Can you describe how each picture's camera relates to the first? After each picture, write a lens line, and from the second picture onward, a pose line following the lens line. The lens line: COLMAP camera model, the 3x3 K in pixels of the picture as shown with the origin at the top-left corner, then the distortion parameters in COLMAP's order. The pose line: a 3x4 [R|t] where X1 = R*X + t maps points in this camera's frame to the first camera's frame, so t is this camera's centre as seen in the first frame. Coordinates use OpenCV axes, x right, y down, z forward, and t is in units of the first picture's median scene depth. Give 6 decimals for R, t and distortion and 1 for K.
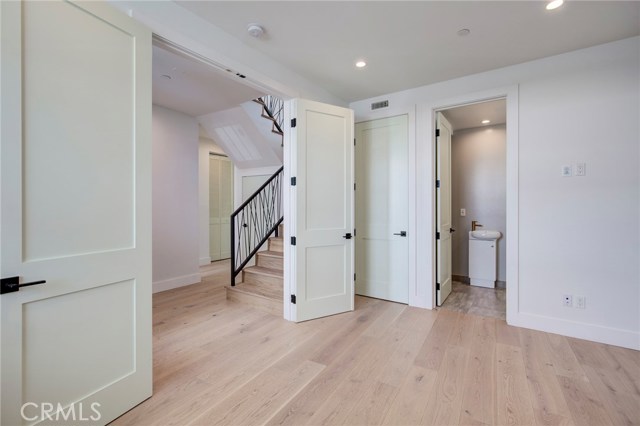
lens RADIAL K [[283.0, 0, 311.2], [0, 283.0, 205.6], [0, 0, 1]] dist [-0.000255, -0.000016]
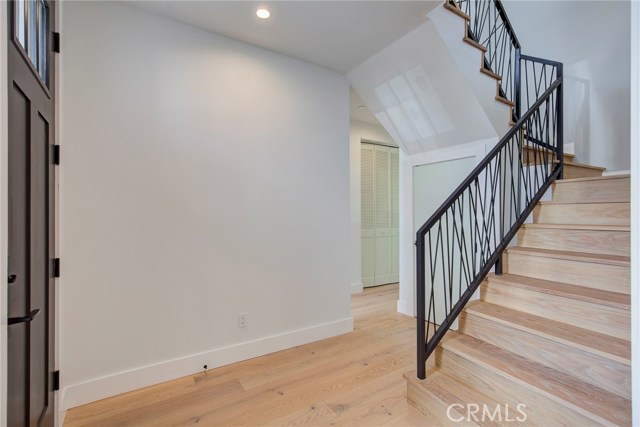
lens RADIAL K [[290.1, 0, 318.9], [0, 290.1, 210.9], [0, 0, 1]] dist [0.001468, 0.000432]
pose [[0.894941, -0.005857, -0.446147, -0.201493], [0.003575, 0.999976, -0.005958, -0.000965], [0.446171, 0.003737, 0.894940, 0.456554]]
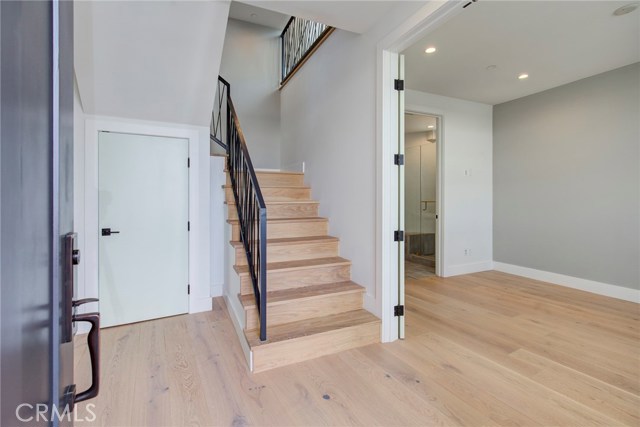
lens RADIAL K [[289.5, 0, 324.8], [0, 289.5, 199.2], [0, 0, 1]] dist [0.001997, 0.001041]
pose [[0.505747, -0.002077, 0.862680, -0.657018], [0.004487, 0.999990, -0.000223, 0.018912], [-0.862670, 0.003984, 0.505751, 0.597987]]
